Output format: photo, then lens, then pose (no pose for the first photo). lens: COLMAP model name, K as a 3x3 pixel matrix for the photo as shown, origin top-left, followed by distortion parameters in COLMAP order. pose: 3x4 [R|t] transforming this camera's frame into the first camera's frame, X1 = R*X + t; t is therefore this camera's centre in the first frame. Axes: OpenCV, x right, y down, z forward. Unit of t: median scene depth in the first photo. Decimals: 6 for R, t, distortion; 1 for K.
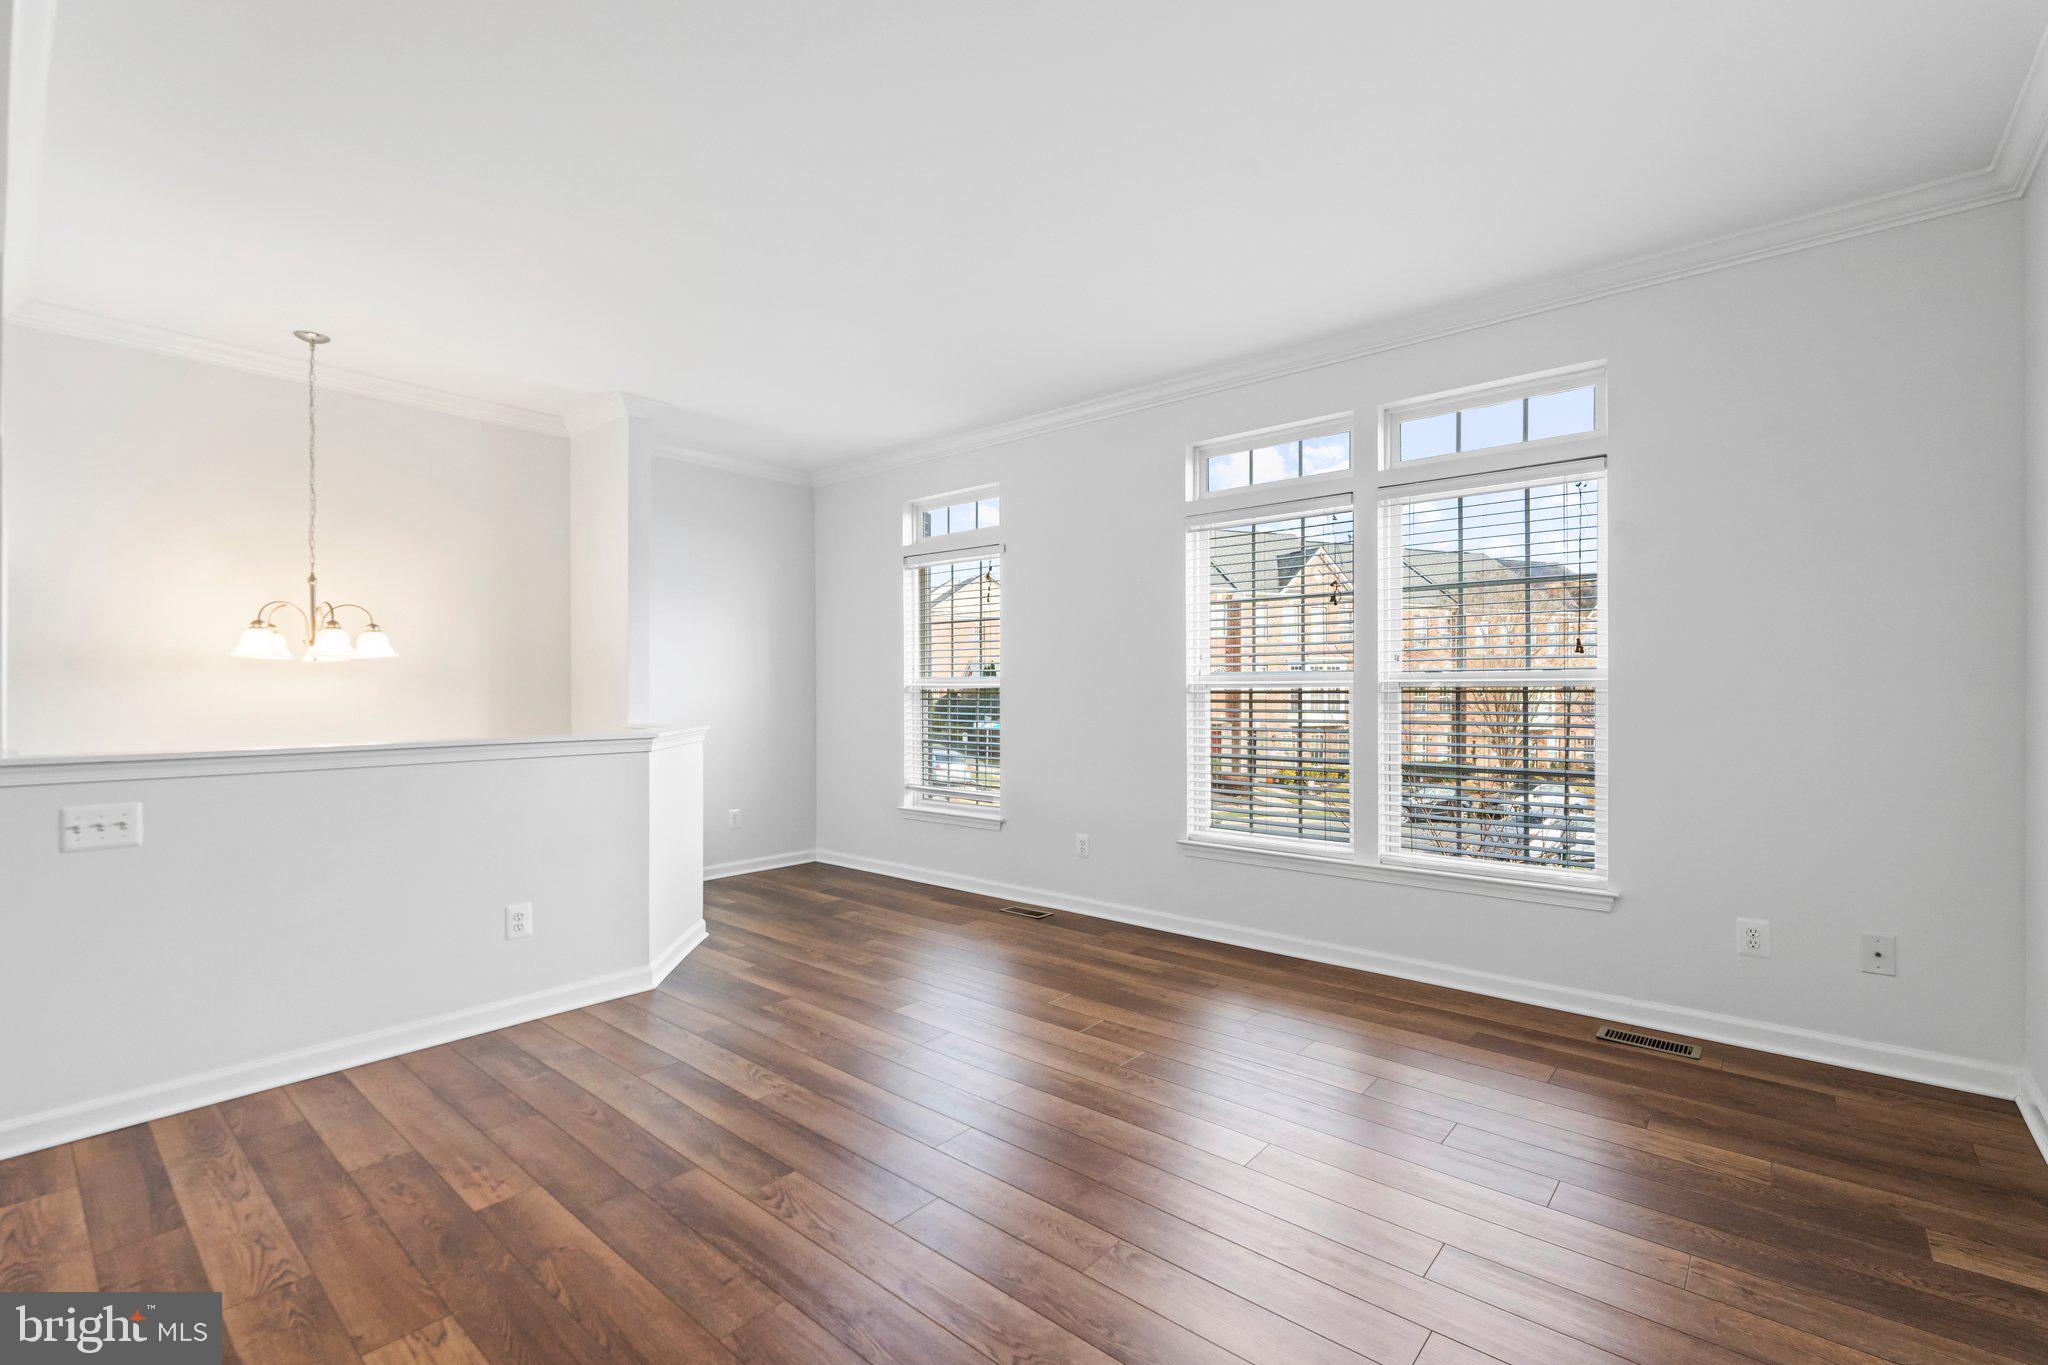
lens RADIAL K [[896.1, 0, 1026.7], [0, 896.1, 688.6], [0, 0, 1]] dist [-0.004832, 0.000151]
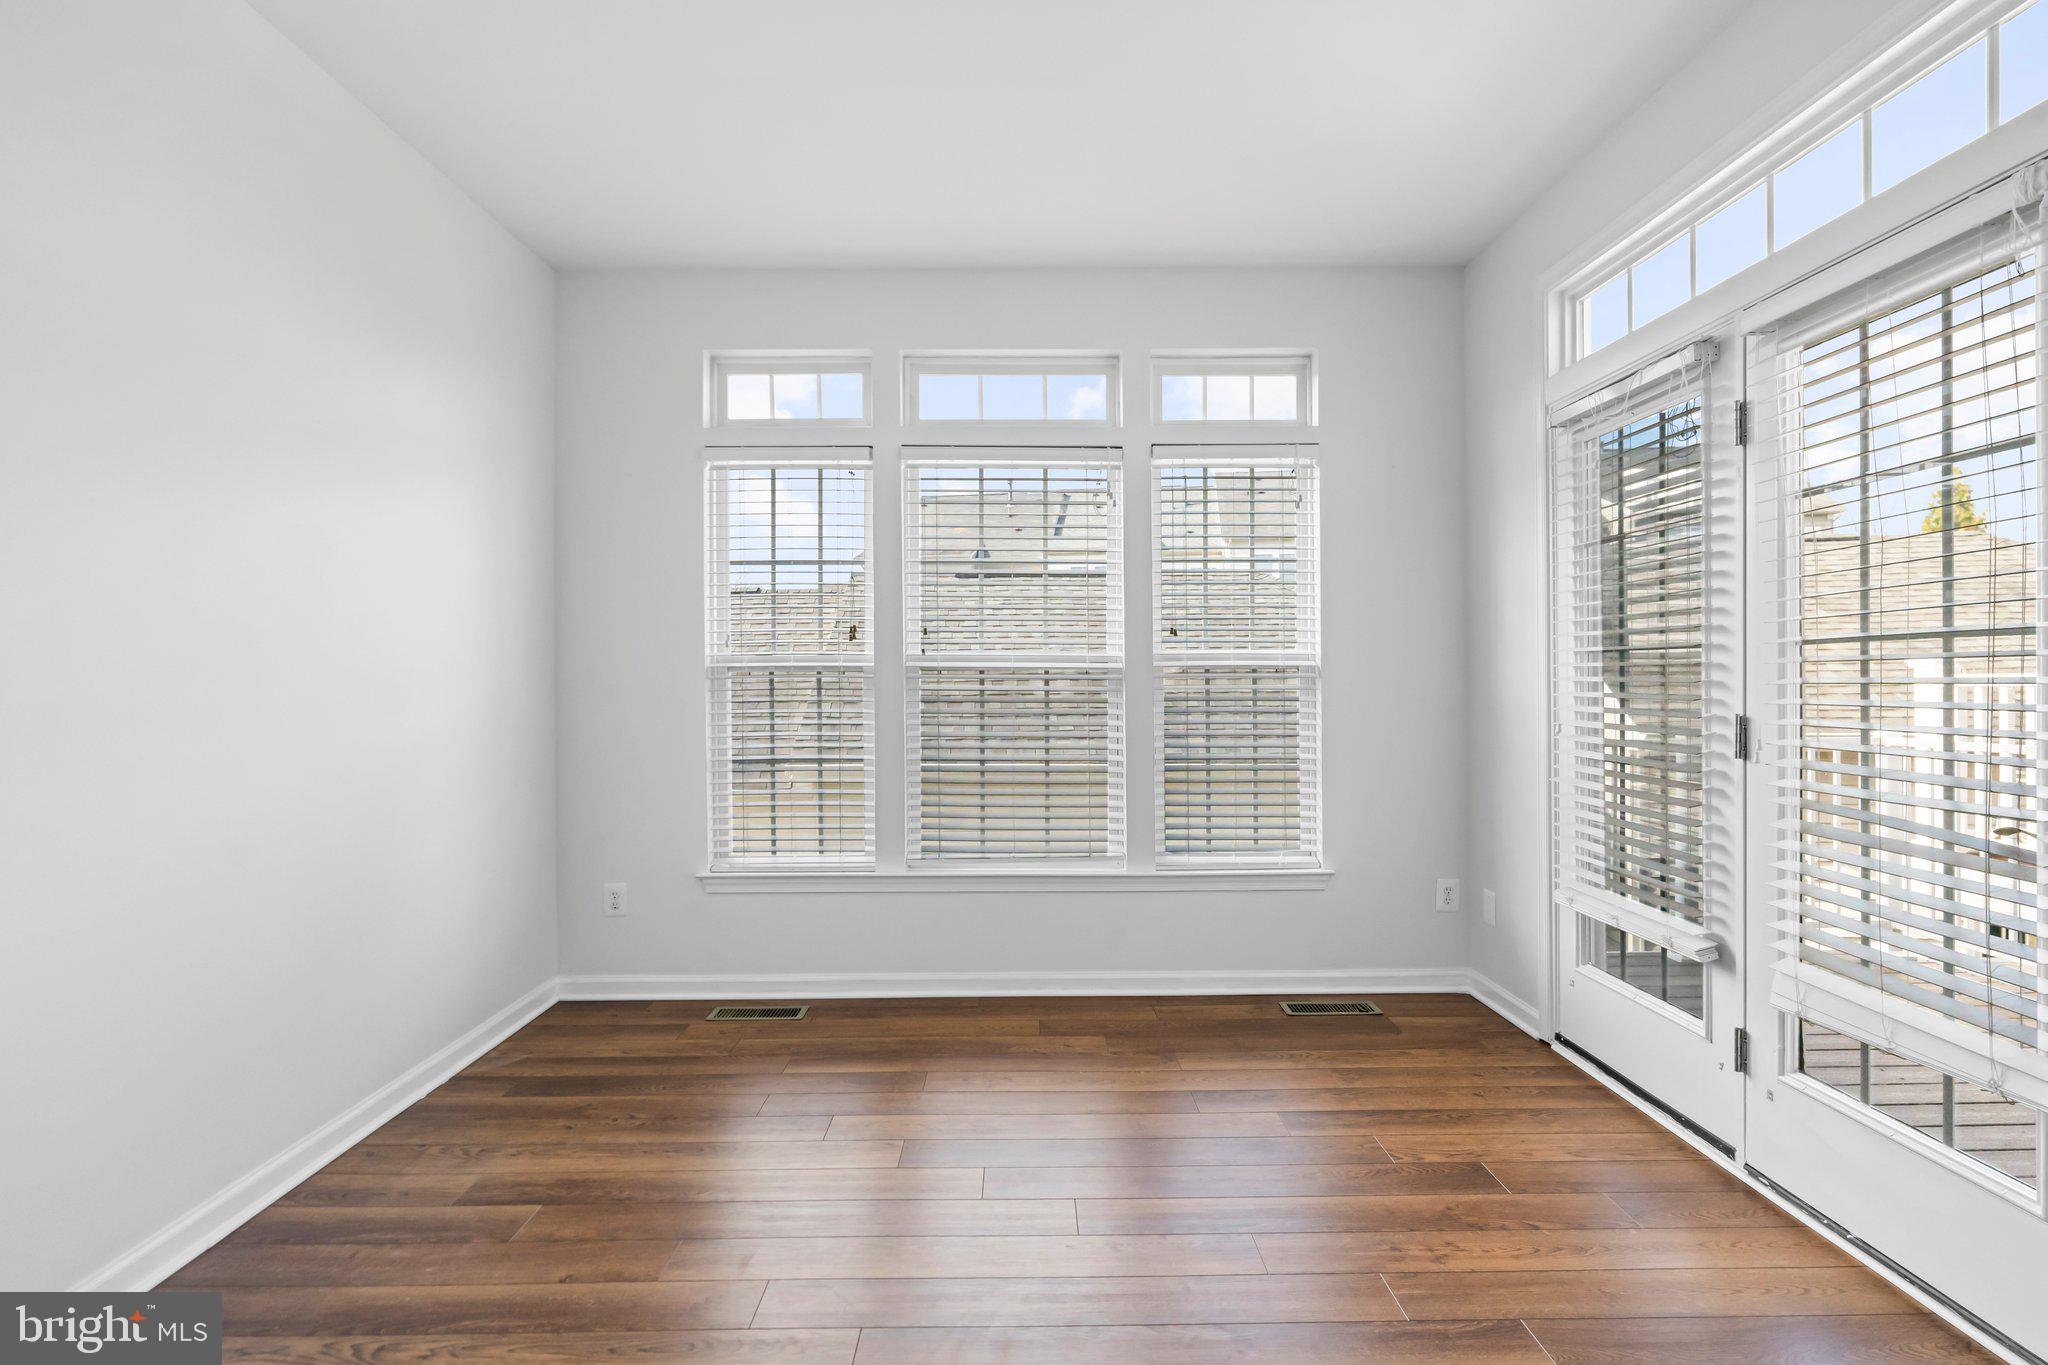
lens RADIAL K [[1031.6, 0, 992.9], [0, 1031.6, 678.7], [0, 0, 1]] dist [-0.002573, 0.000017]
pose [[0.749463, -0.004360, 0.662032, -0.383682], [0.001652, 0.999988, 0.004716, 0.001115], [-0.662045, -0.002441, 0.749461, 0.334443]]
